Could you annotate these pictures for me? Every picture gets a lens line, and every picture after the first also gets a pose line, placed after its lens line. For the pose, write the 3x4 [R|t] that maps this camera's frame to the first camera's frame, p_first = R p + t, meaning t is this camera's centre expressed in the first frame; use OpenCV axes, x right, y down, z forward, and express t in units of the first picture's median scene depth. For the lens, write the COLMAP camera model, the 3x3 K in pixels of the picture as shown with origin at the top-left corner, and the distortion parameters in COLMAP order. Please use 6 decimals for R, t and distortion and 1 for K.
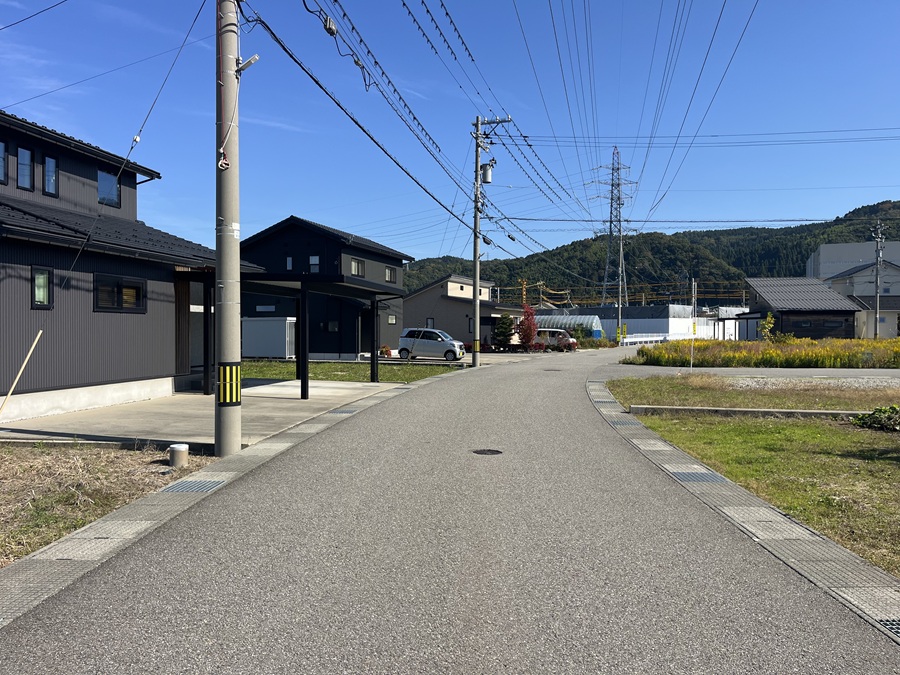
lens RADIAL K [[660.6, 0, 450.4], [0, 660.6, 335.4], [0, 0, 1]] dist [0.008304, -0.003876]
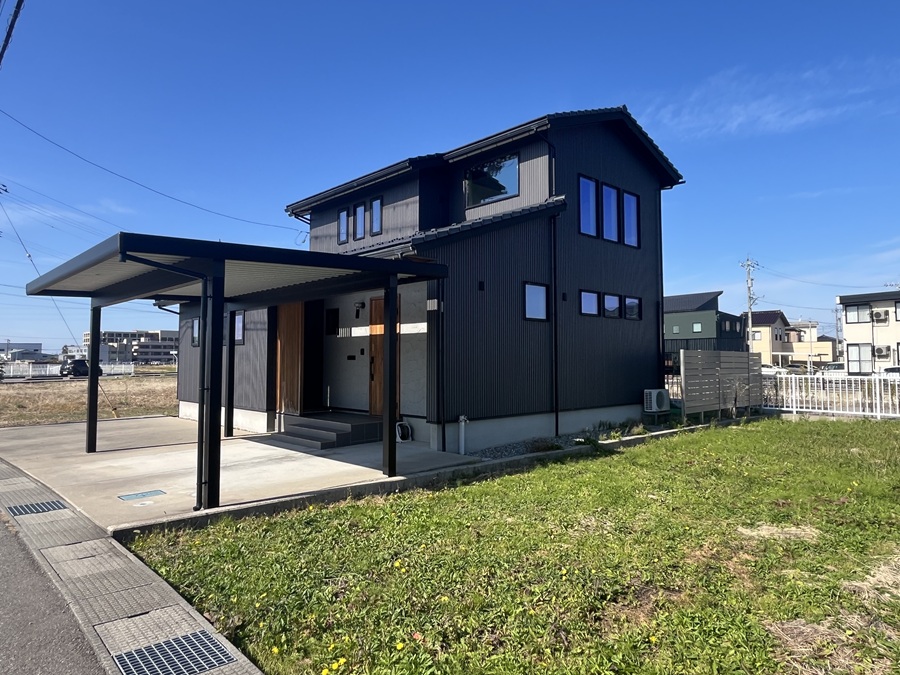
lens RADIAL K [[582.9, 0, 450.6], [0, 582.9, 328.9], [0, 0, 1]] dist [-0.002694, -0.001339]
pose [[-0.602575, -0.042589, -0.796925, 0.085228], [-0.011239, 0.998929, -0.044886, -0.021475], [0.797983, -0.018090, -0.602409, 2.047613]]
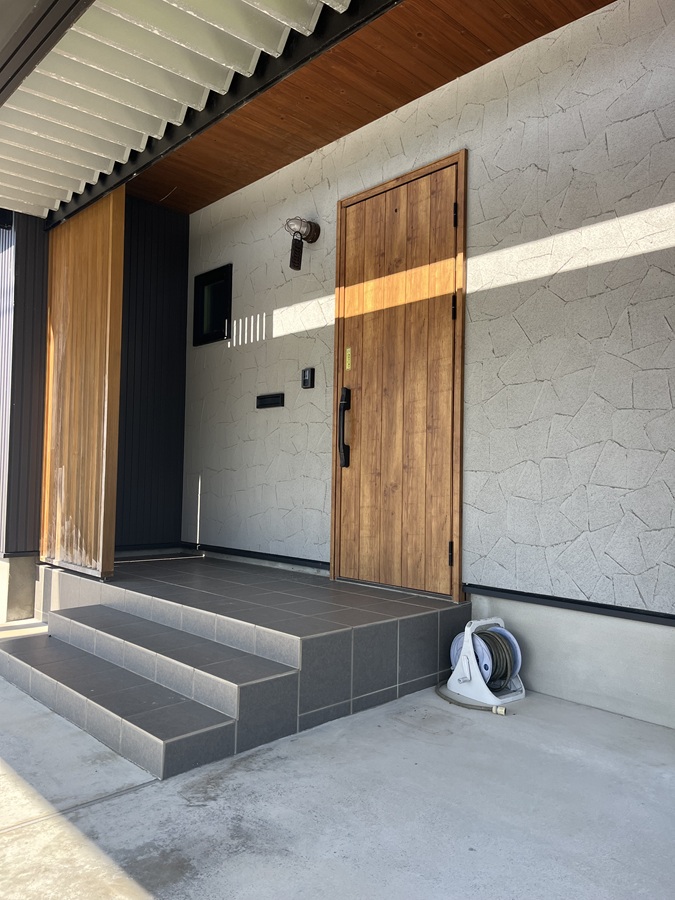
lens RADIAL K [[660.6, 0, 330.6], [0, 660.6, 450.4], [0, 0, 1]] dist [0.008304, -0.003876]
pose [[-0.594219, -0.047807, -0.802881, -0.325021], [-0.032045, 0.998847, -0.035759, 0.024793], [0.803665, 0.004480, -0.595066, 1.567811]]
